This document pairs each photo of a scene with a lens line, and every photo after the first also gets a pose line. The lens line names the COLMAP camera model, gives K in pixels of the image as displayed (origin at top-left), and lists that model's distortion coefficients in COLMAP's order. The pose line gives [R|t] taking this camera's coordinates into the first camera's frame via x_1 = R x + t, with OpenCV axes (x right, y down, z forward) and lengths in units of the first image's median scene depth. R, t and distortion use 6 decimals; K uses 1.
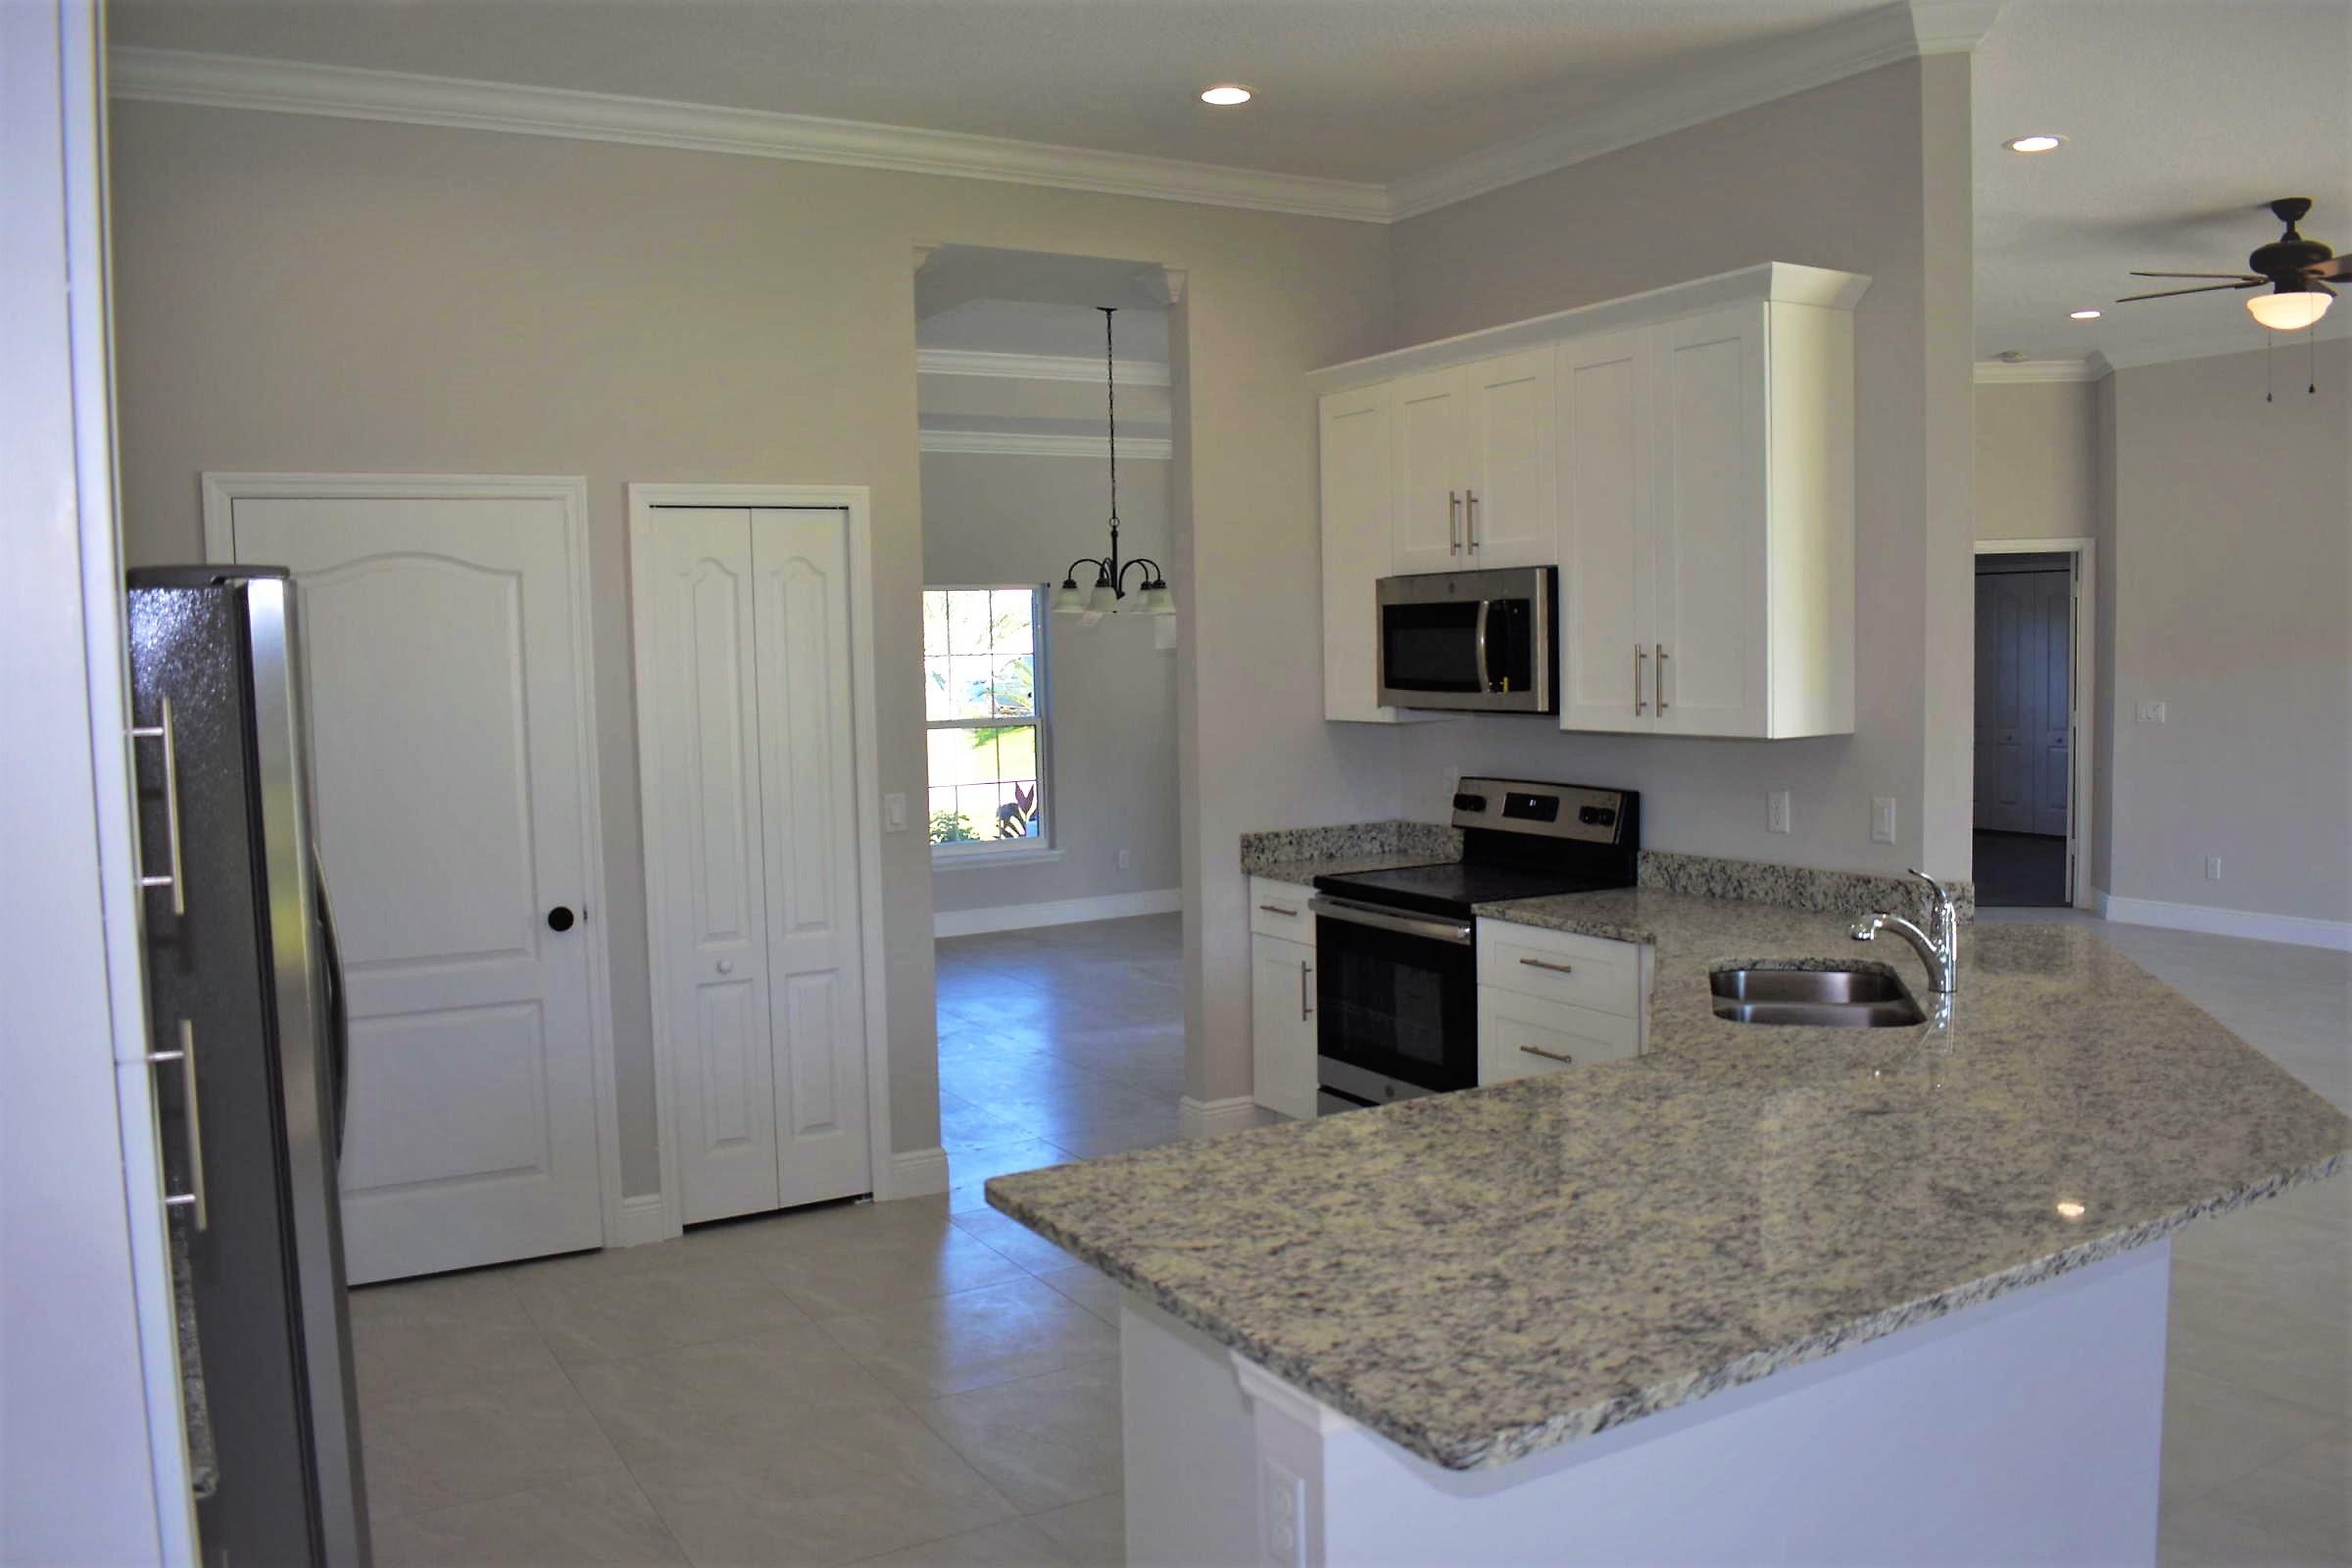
lens RADIAL K [[1854.0, 0, 1172.3], [0, 1854.0, 789.3], [0, 0, 1]] dist [-0.091605, 0.013648]
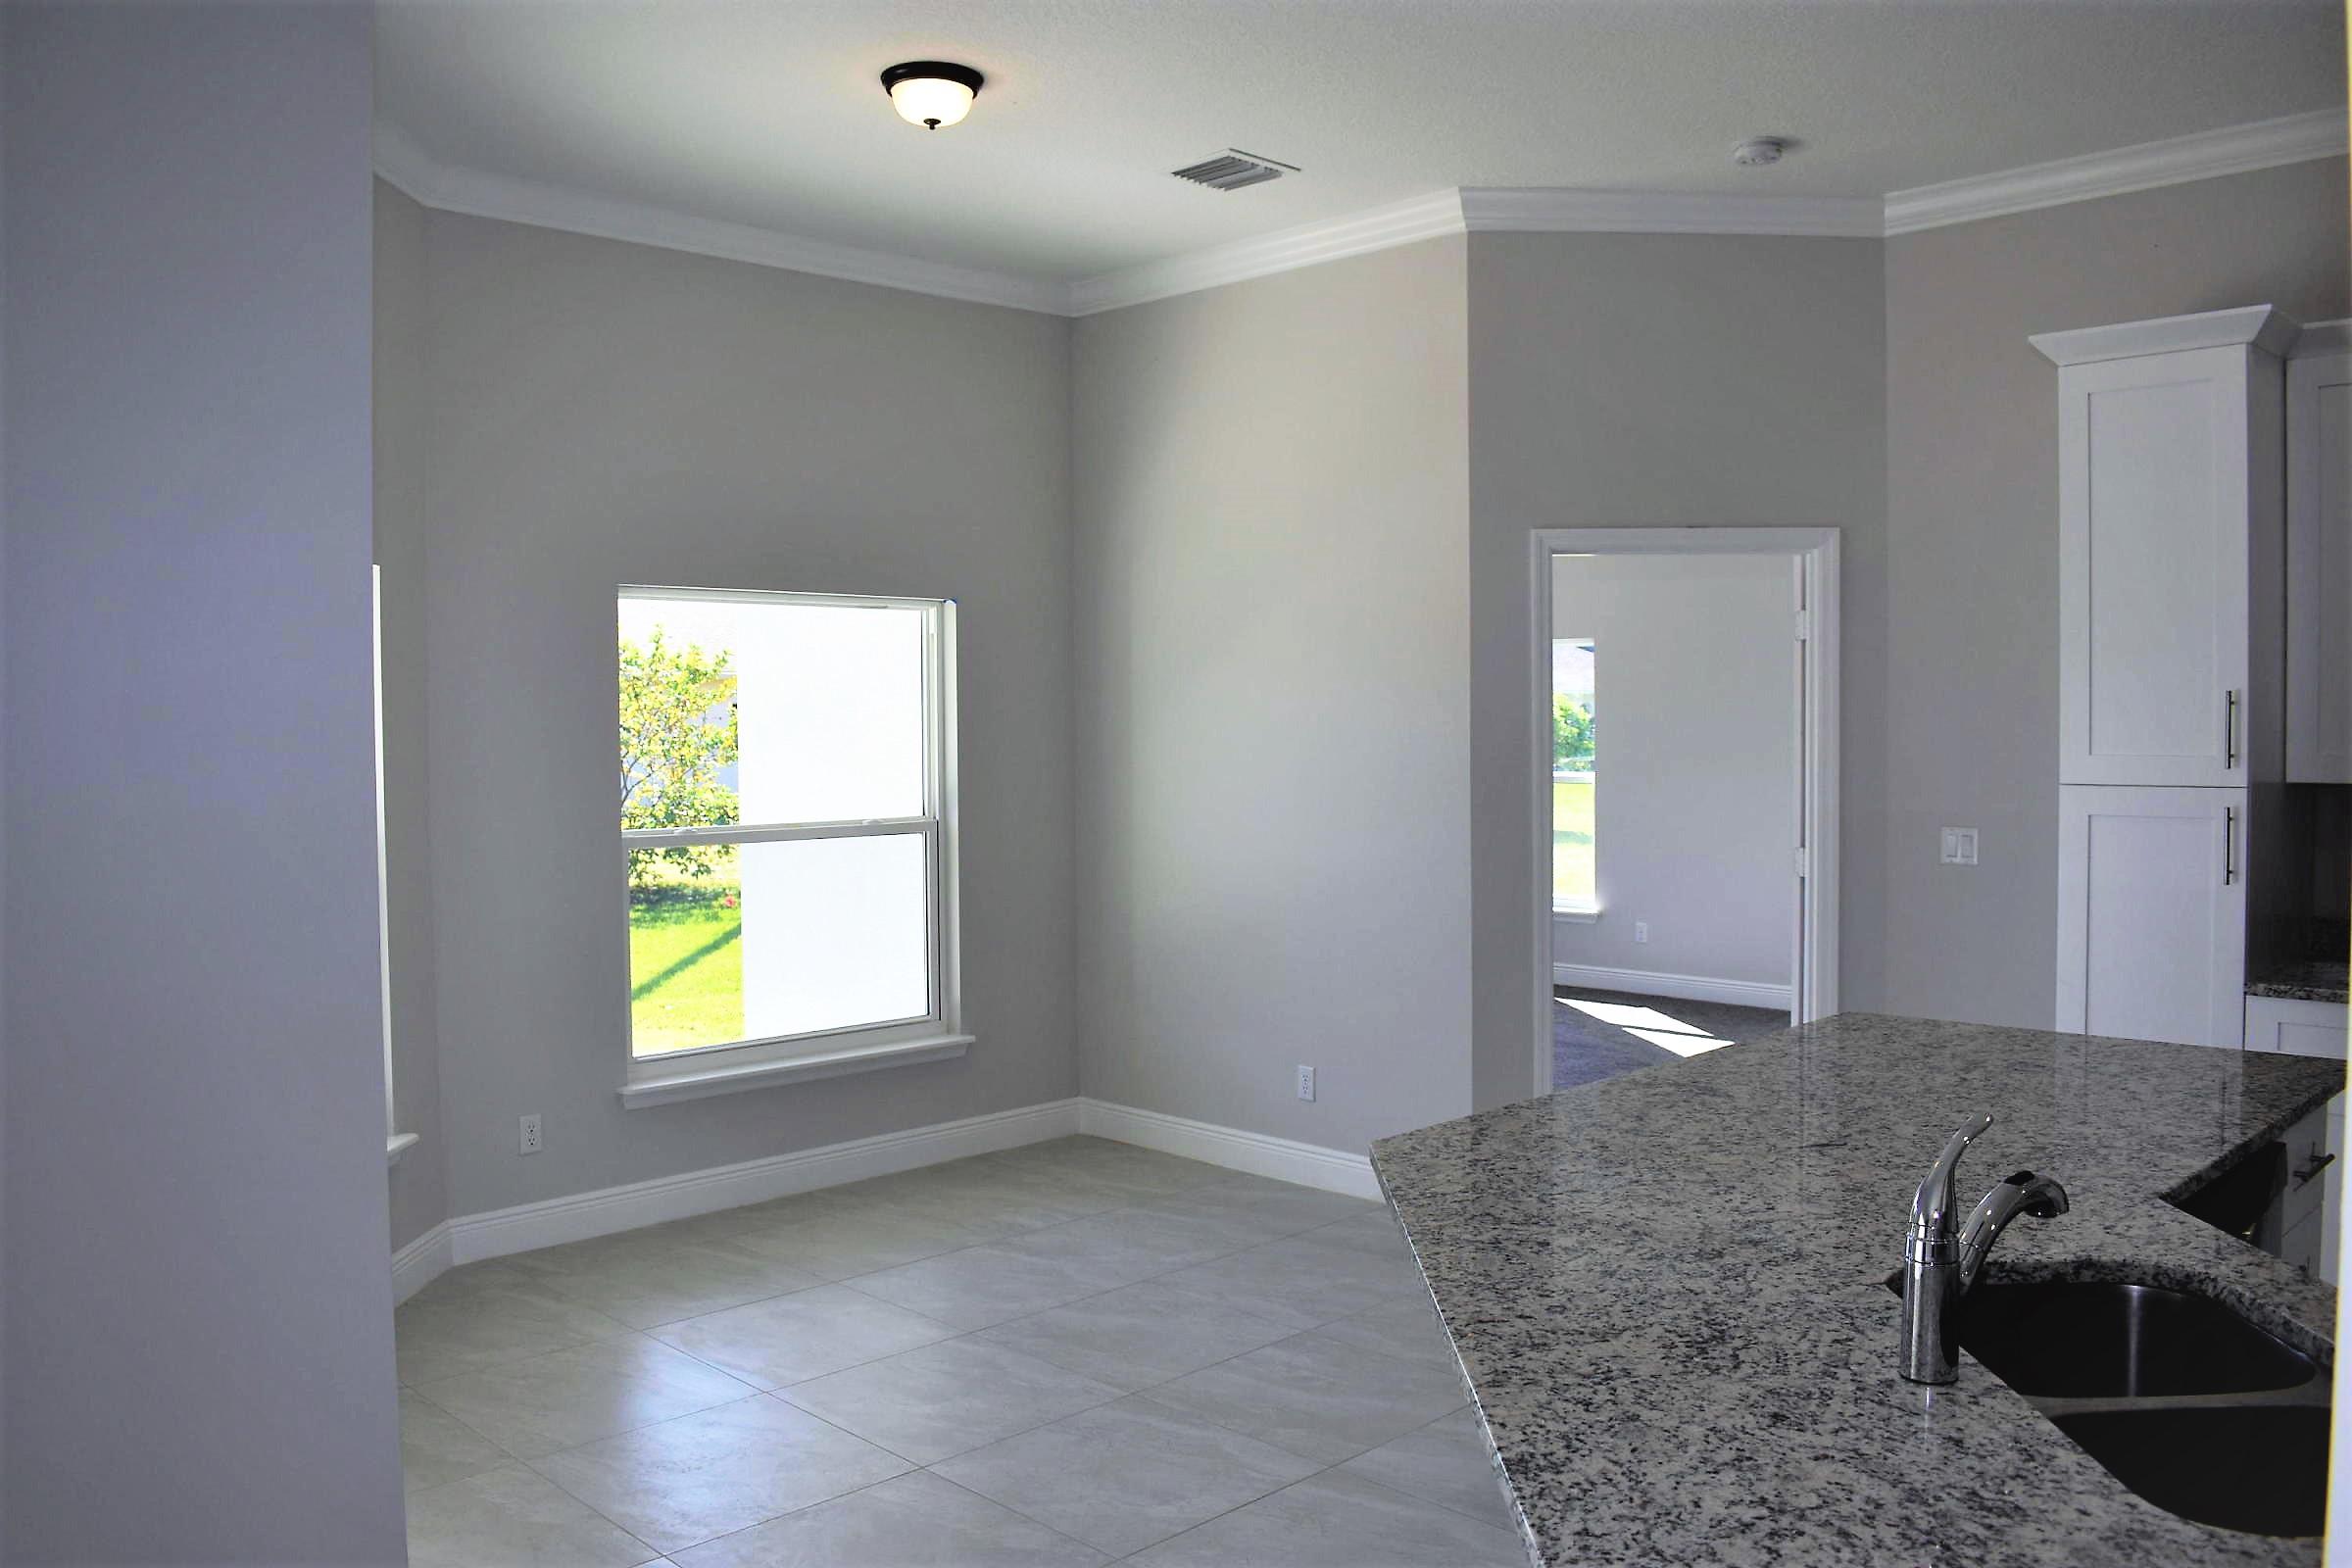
lens RADIAL K [[1854.0, 0, 1172.3], [0, 1854.0, 789.3], [0, 0, 1]] dist [-0.091605, 0.013648]
pose [[-0.968664, 0.040043, -0.245126, 0.544336], [0.011301, 0.993002, 0.117555, -0.078427], [0.248118, 0.111101, -0.962338, 1.040764]]
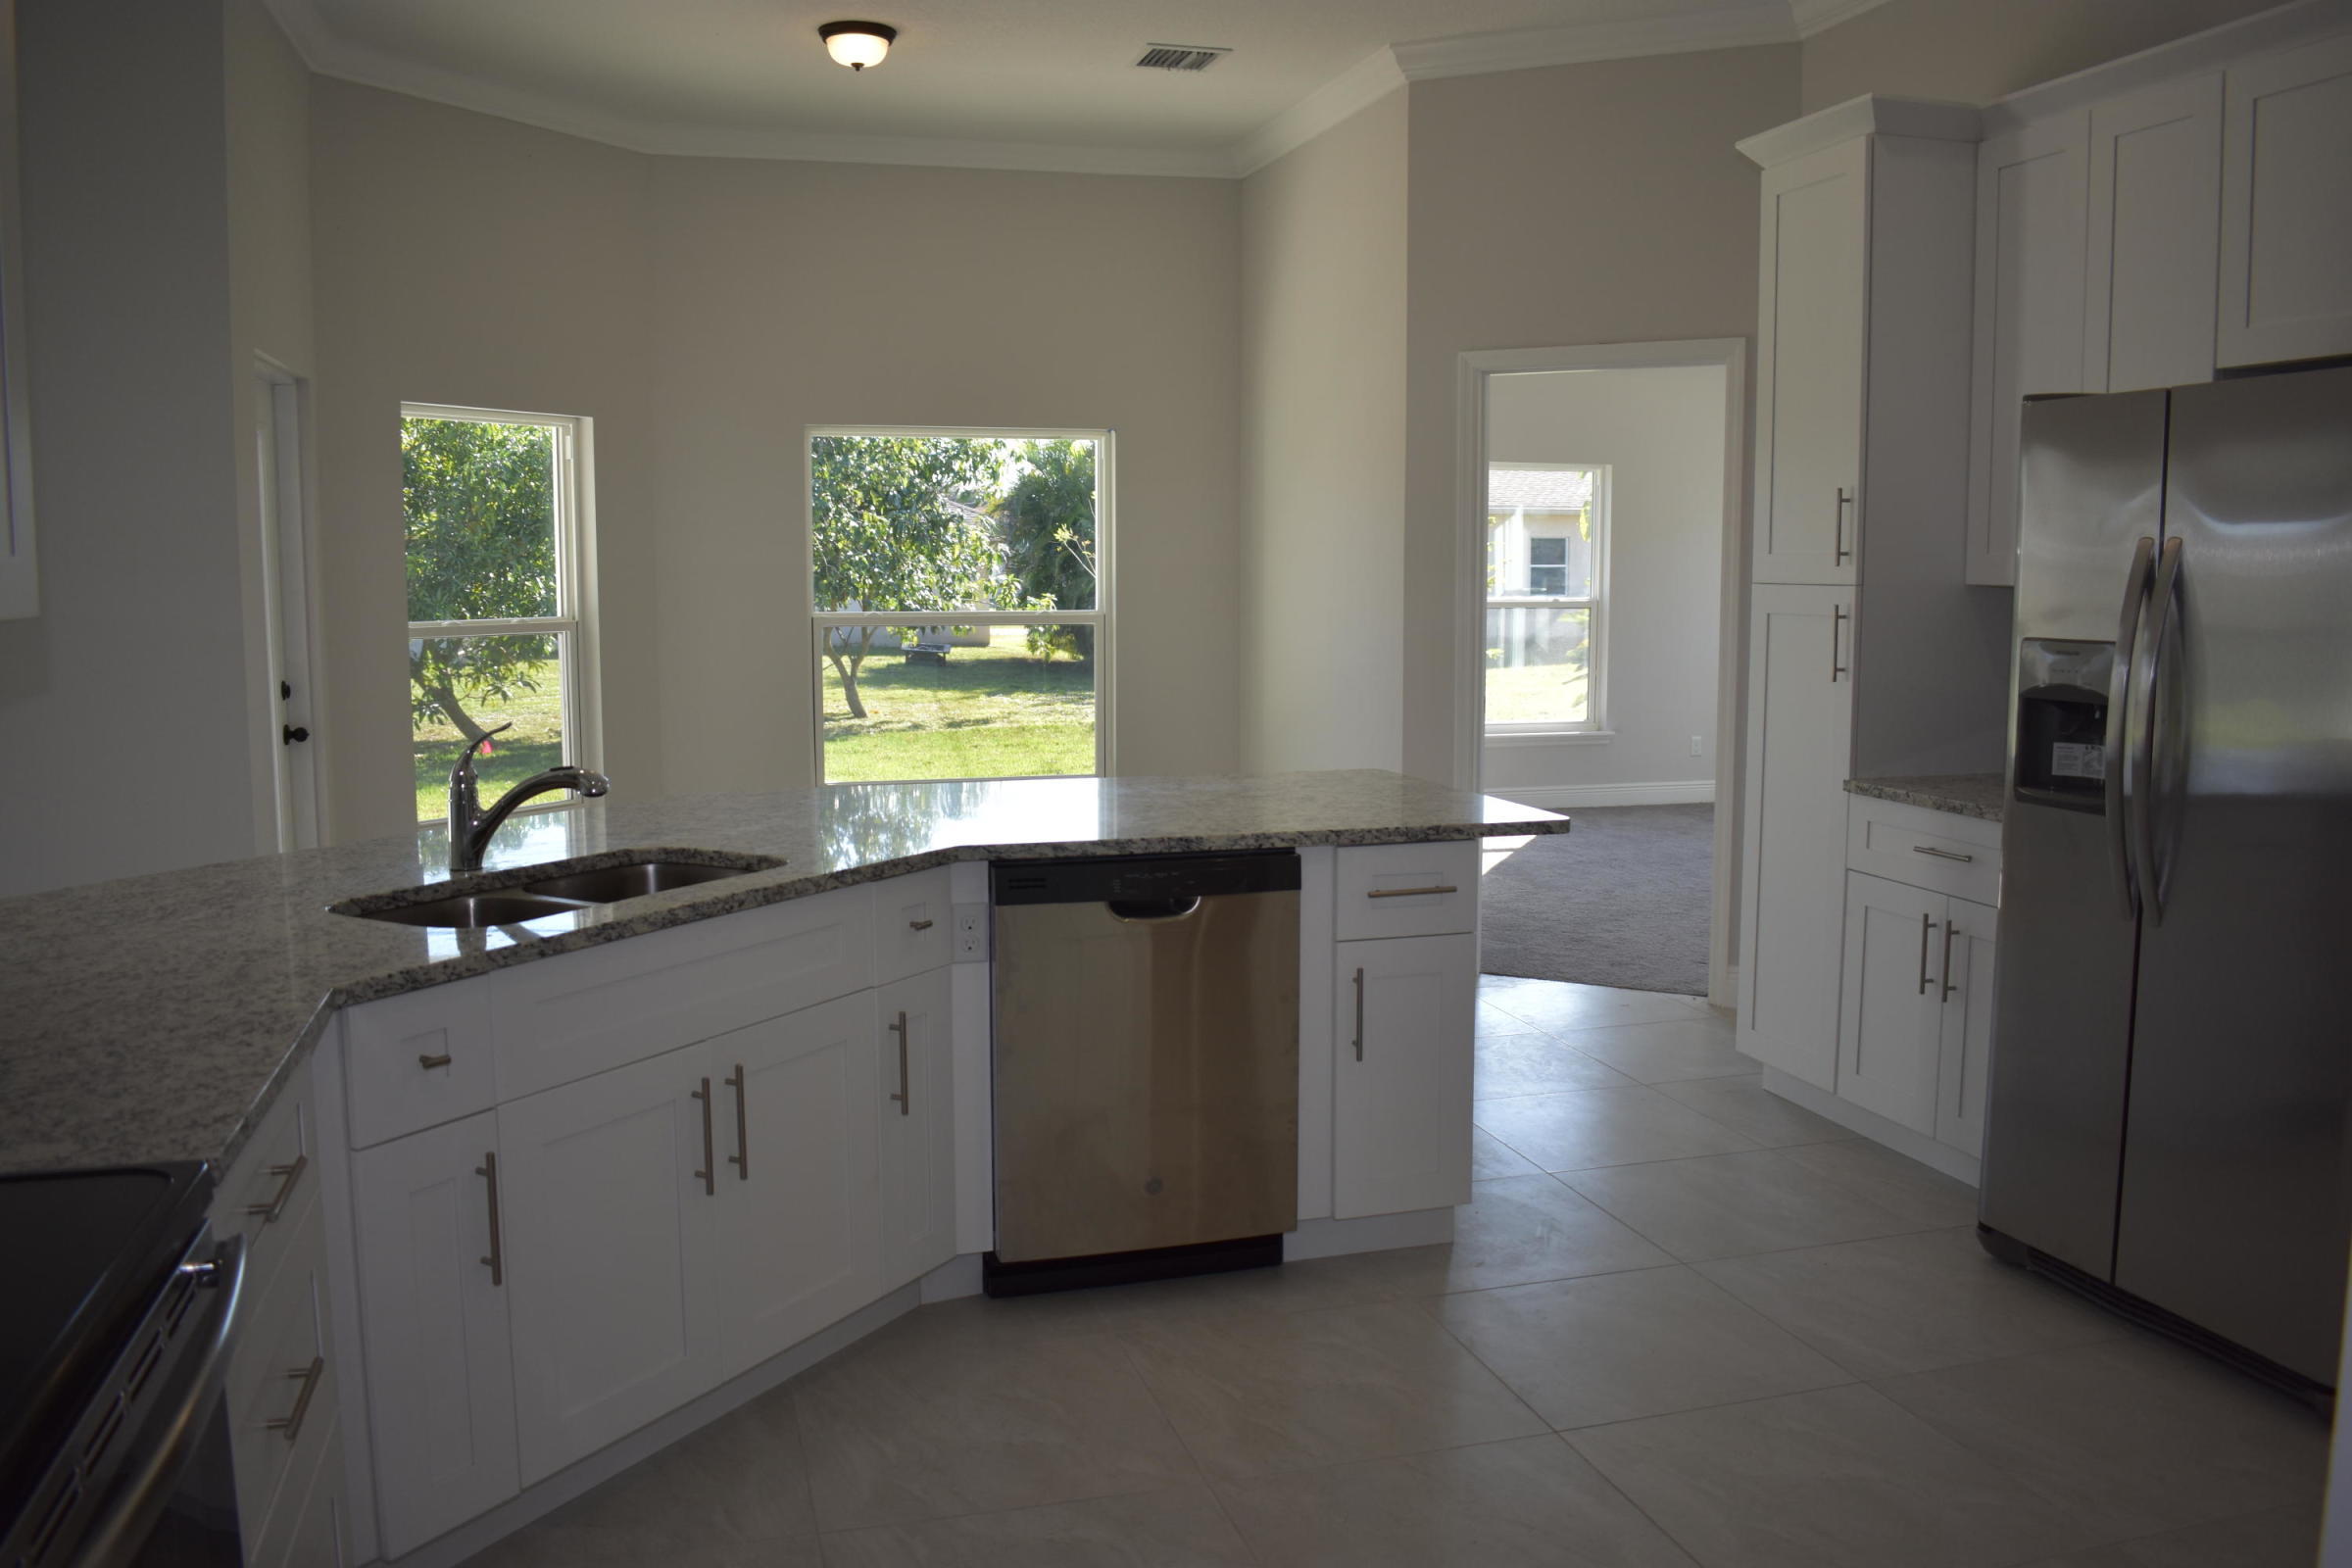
lens RADIAL K [[1854.0, 0, 1172.3], [0, 1854.0, 789.3], [0, 0, 1]] dist [-0.091605, 0.013648]
pose [[-0.971010, -0.000997, 0.239036, -0.073068], [0.046236, 0.980323, 0.191907, -0.059425], [-0.234524, 0.197395, -0.951858, 1.276556]]
